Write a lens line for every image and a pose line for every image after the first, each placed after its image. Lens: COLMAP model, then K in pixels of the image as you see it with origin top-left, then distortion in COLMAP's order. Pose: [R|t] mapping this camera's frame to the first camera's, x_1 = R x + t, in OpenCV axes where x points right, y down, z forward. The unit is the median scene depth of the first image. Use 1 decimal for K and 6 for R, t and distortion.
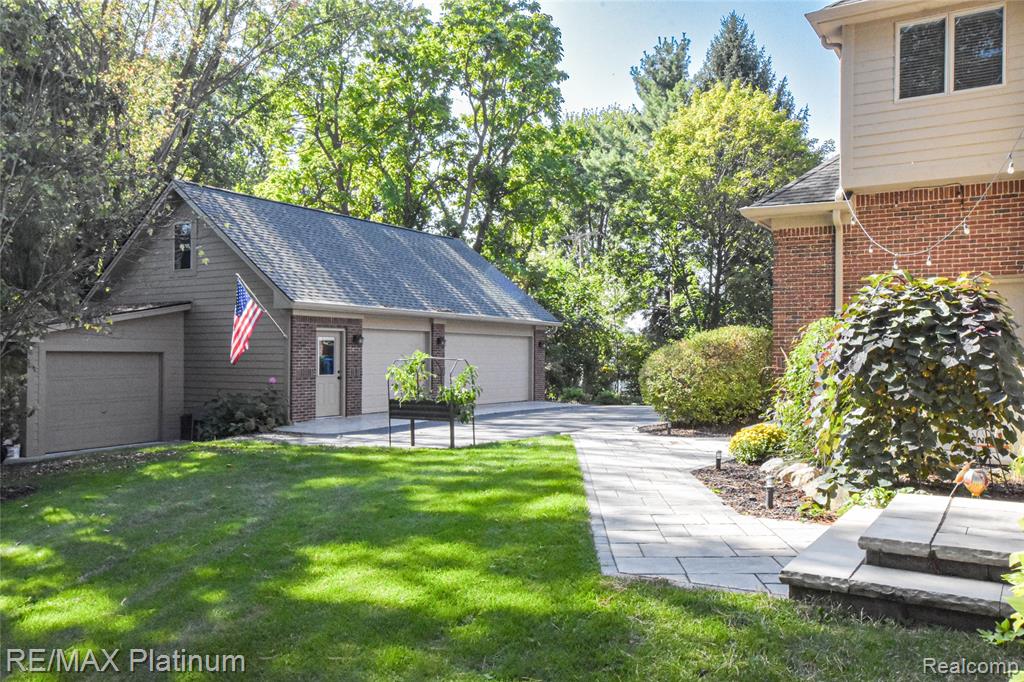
lens RADIAL K [[822.0, 0, 516.5], [0, 822.0, 342.8], [0, 0, 1]] dist [0.032265, -0.007363]
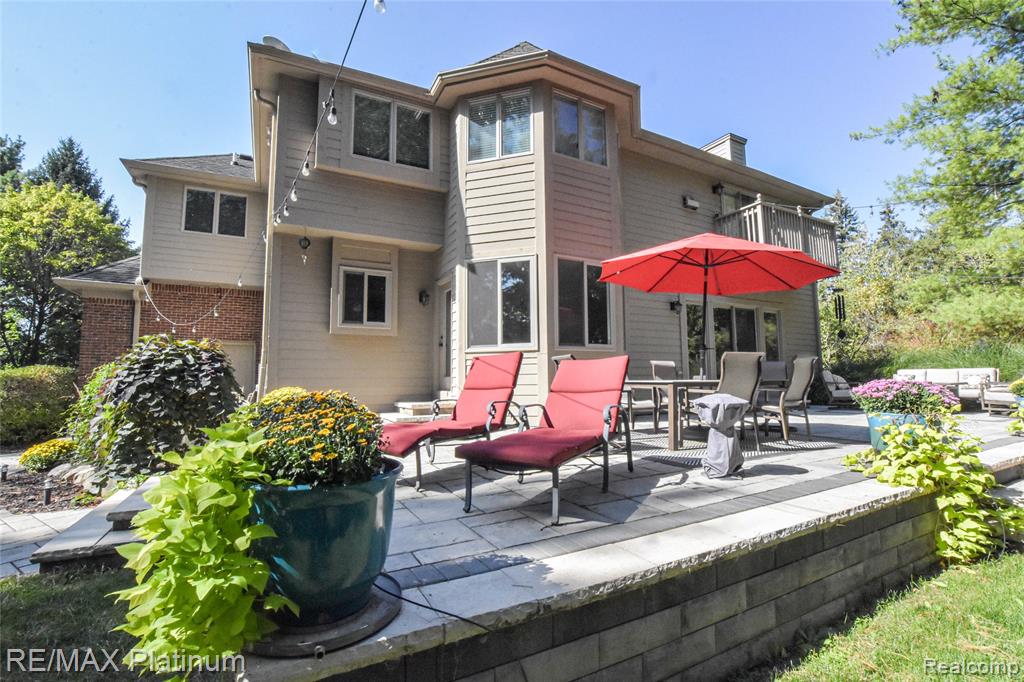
lens RADIAL K [[461.2, 0, 516.1], [0, 461.2, 343.3], [0, 0, 1]] dist [-0.027957, 0.001535]
pose [[0.495752, 0.062301, 0.866227, 0.013517], [0.000949, 0.997384, -0.072276, -0.002000], [-0.868464, 0.036653, 0.494396, -0.007927]]
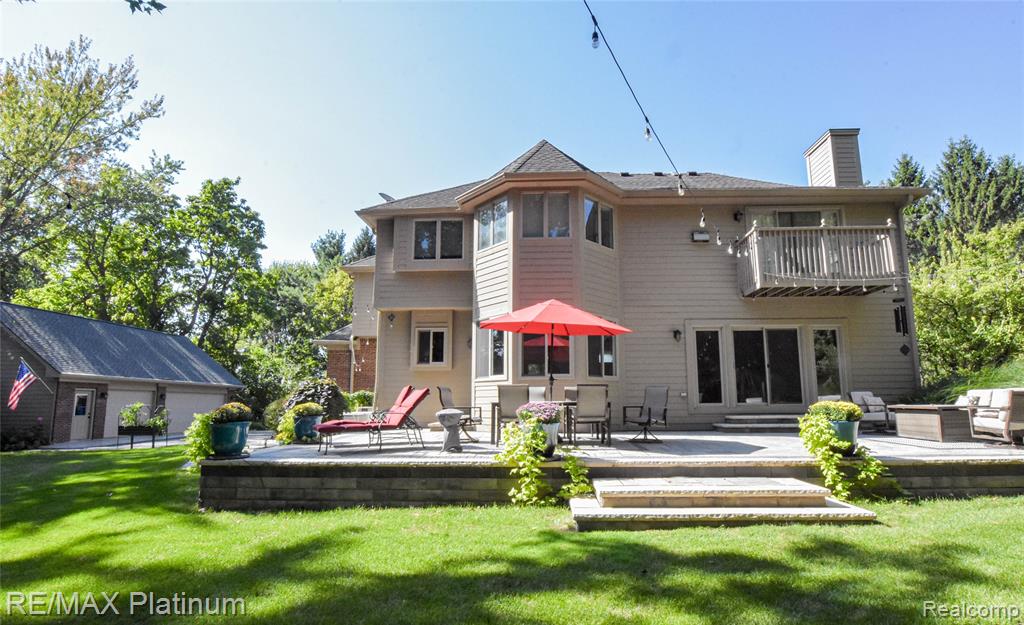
lens RADIAL K [[496.4, 0, 525.0], [0, 496.4, 341.9], [0, 0, 1]] dist [-0.029049, 0.003905]
pose [[0.872157, 0.053127, 0.486334, 0.079982], [-0.000020, 0.994090, -0.108559, -0.004426], [-0.489227, 0.094671, 0.867003, -0.353071]]
